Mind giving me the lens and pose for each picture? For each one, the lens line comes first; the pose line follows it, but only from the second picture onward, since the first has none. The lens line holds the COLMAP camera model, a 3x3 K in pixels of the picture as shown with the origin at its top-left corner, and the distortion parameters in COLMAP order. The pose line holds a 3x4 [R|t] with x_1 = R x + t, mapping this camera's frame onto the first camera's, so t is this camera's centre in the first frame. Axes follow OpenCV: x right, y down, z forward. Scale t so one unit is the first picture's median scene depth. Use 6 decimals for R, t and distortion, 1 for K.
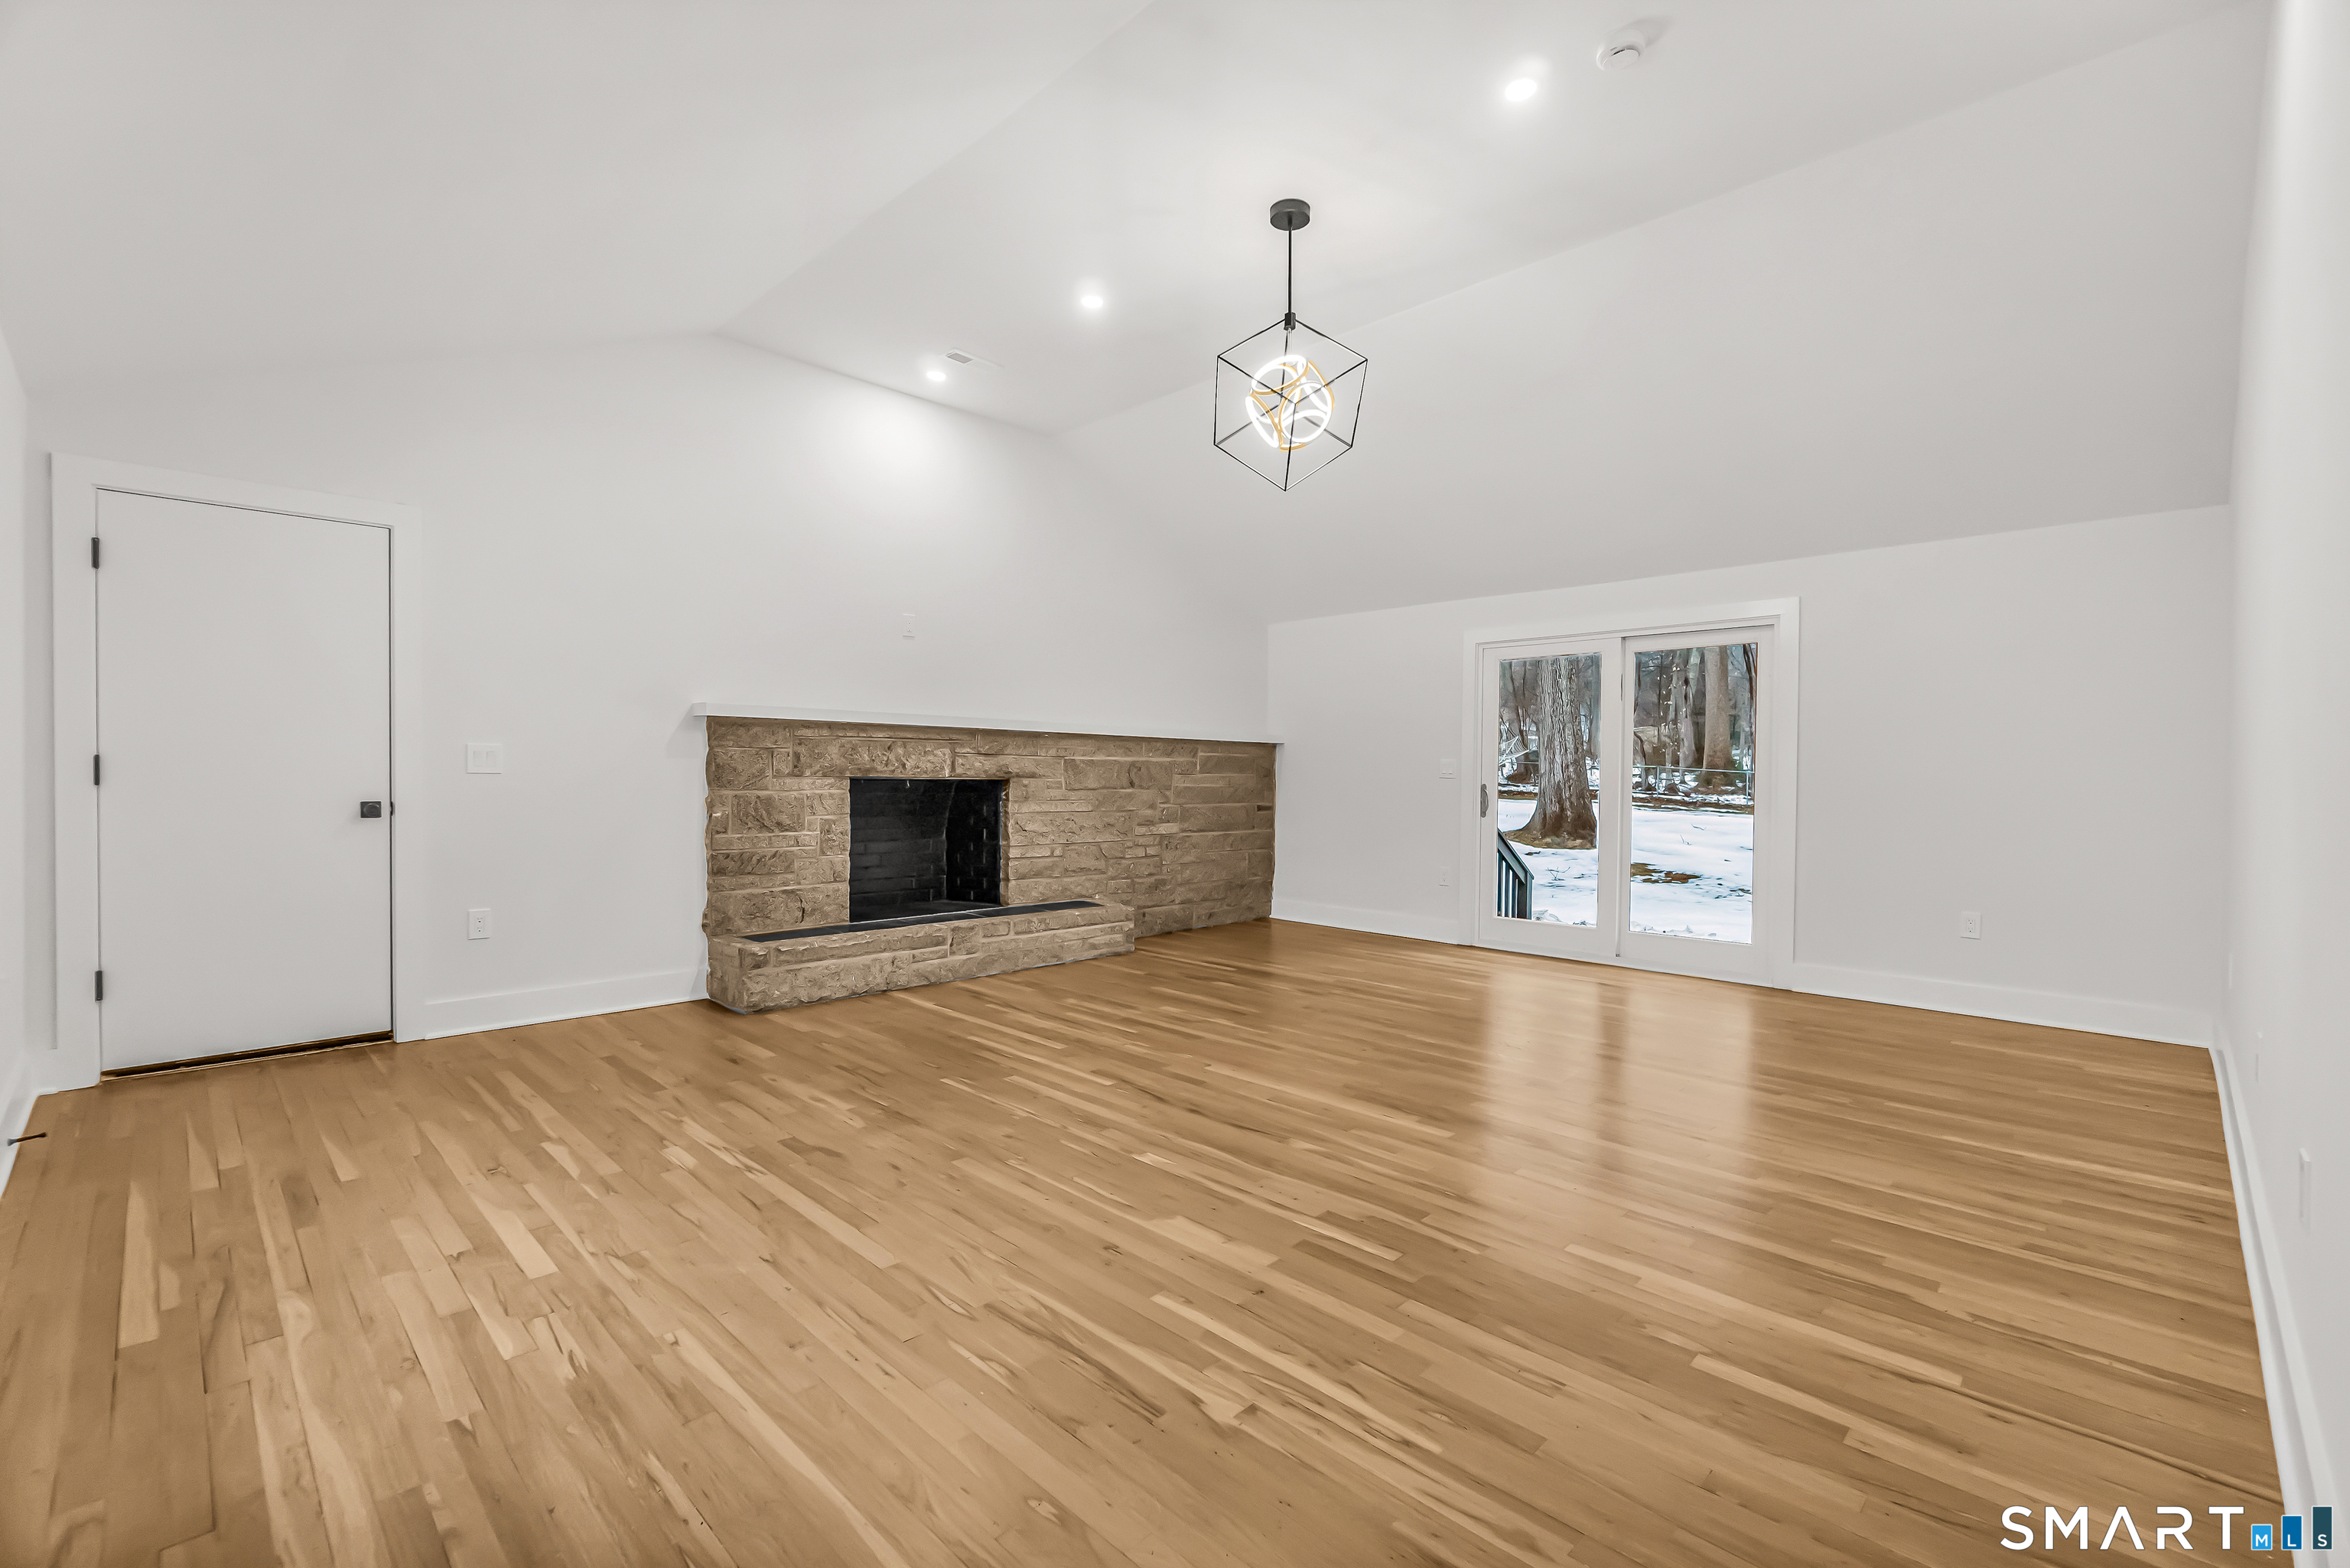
lens RADIAL K [[1012.7, 0, 1174.3], [0, 1012.7, 783.0], [0, 0, 1]] dist [-0.009173, 0.000385]
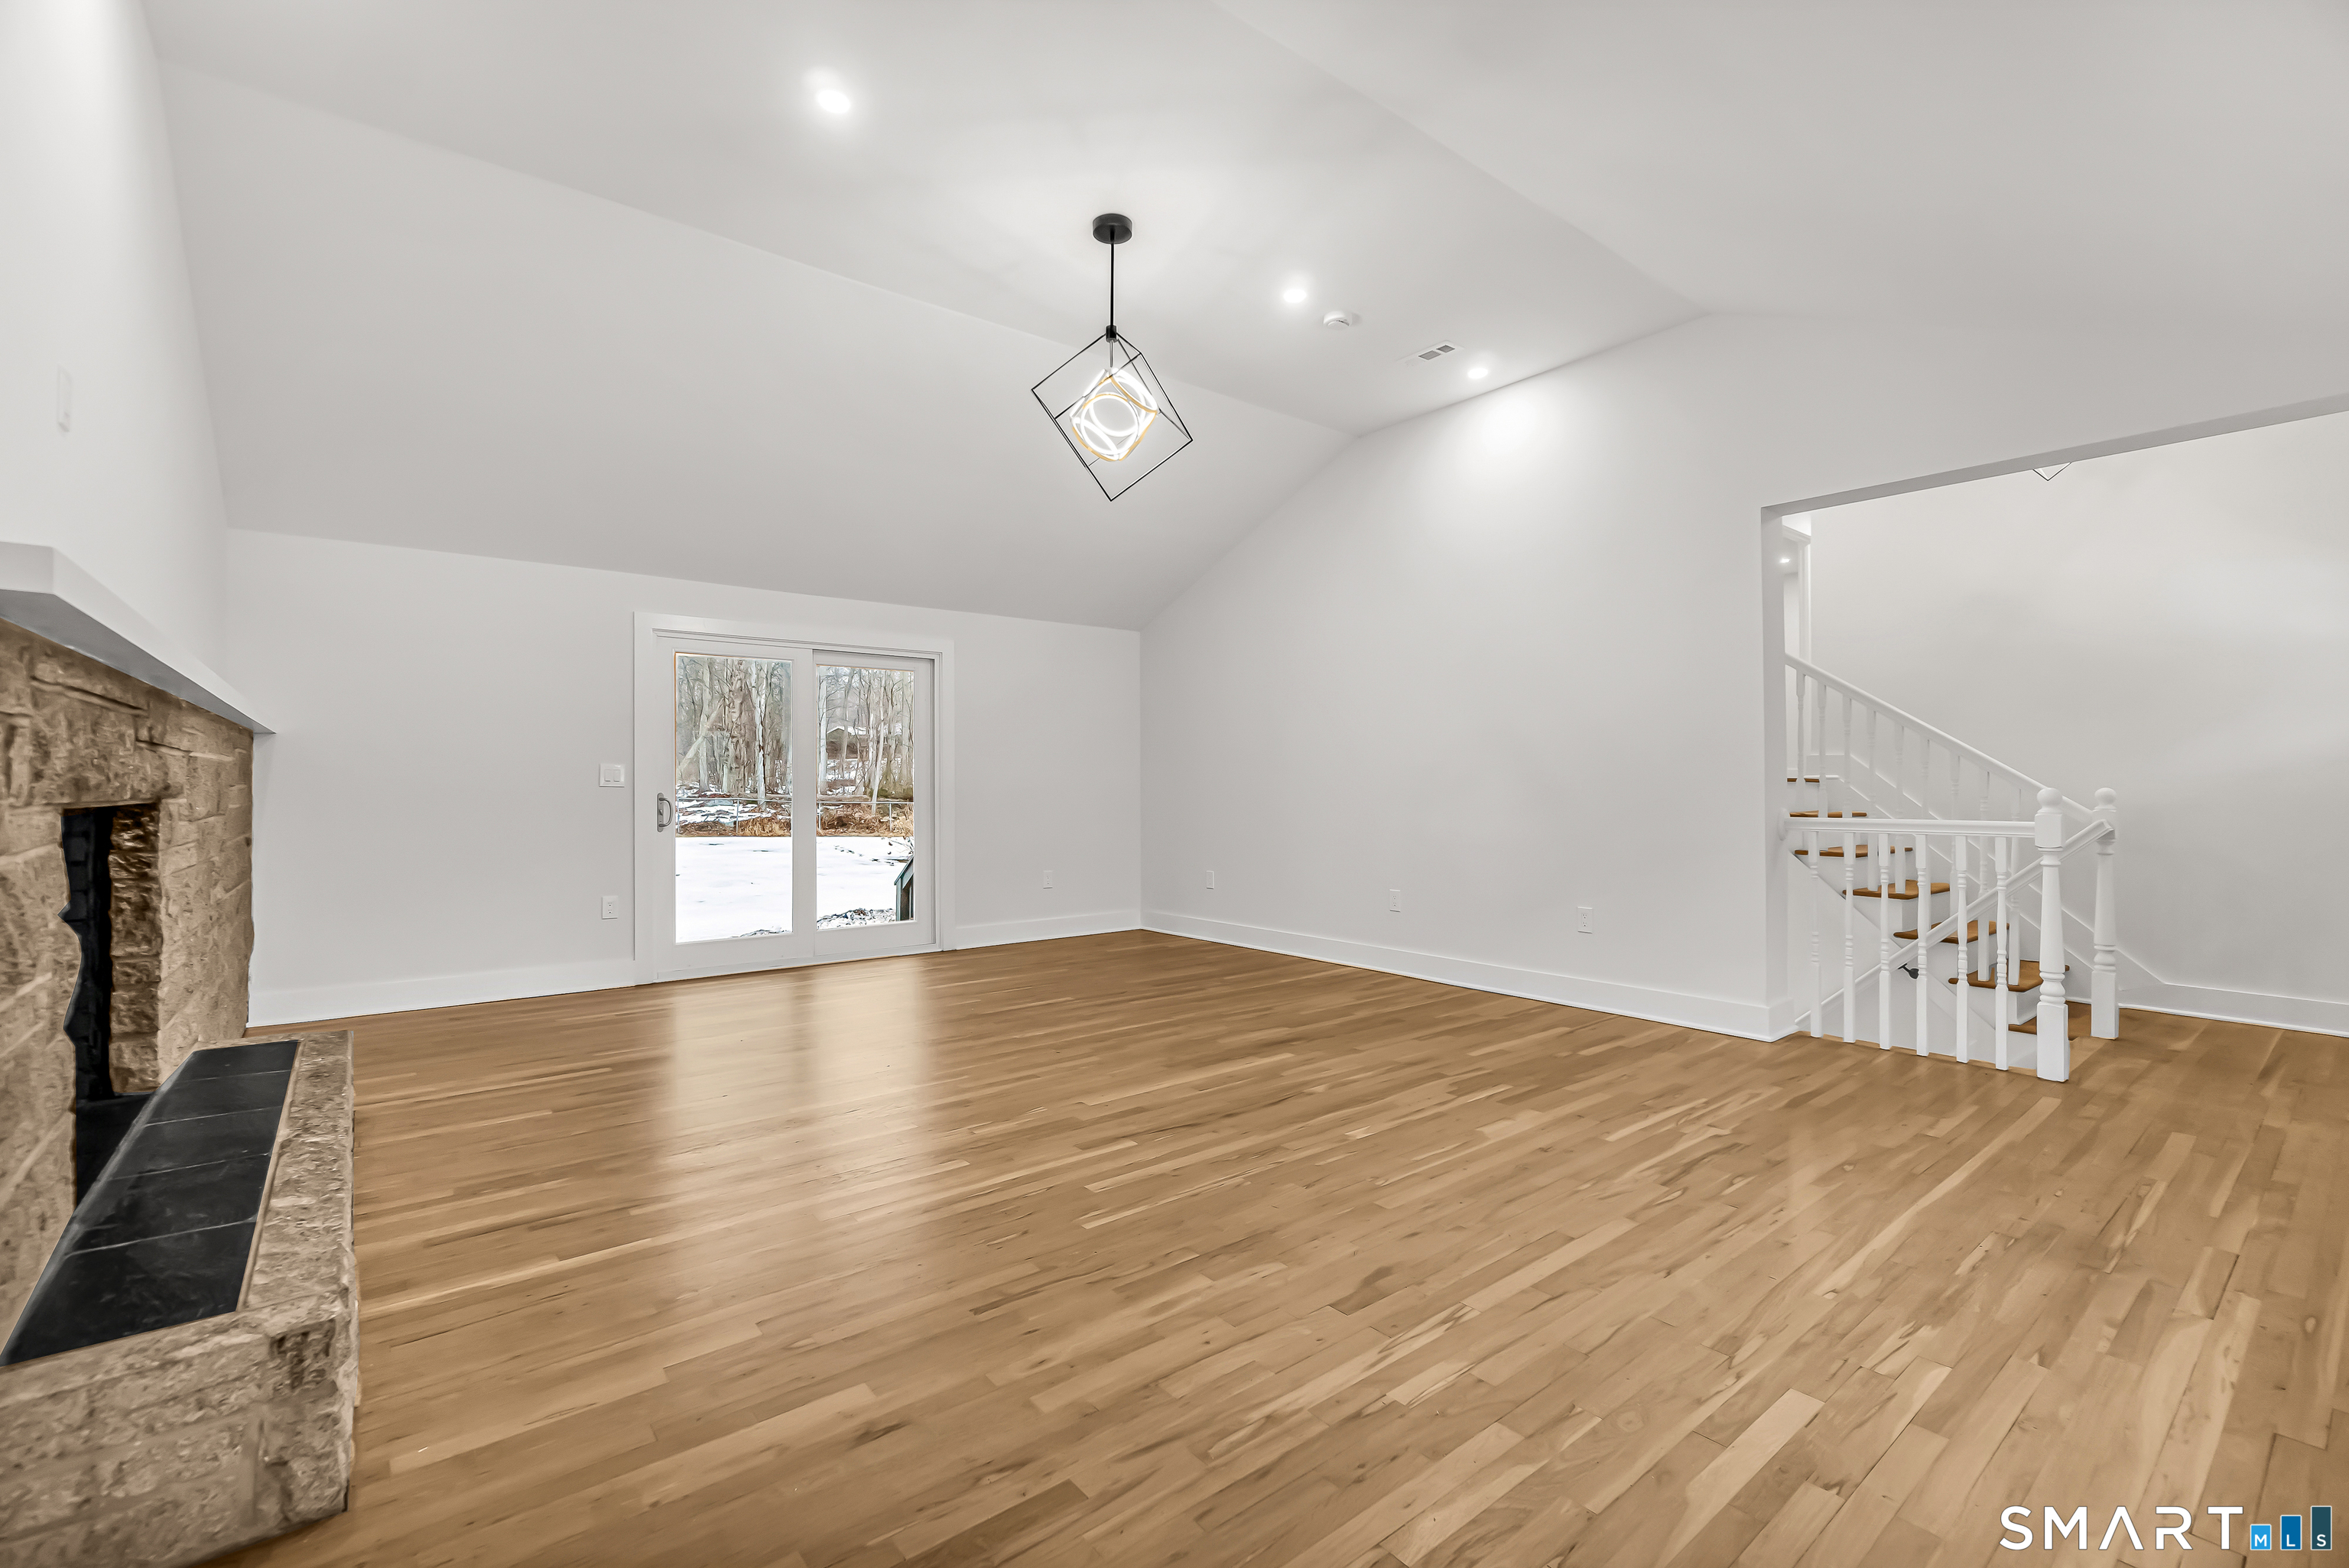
lens RADIAL K [[1012.2, 0, 1174.1], [0, 1012.2, 781.0], [0, 0, 1]] dist [-0.009173, 0.000385]
pose [[0.114555, -0.007495, 0.993389, -1.204744], [0.012501, 0.999903, 0.006103, -0.020861], [-0.993338, 0.011720, 0.114637, 1.137964]]
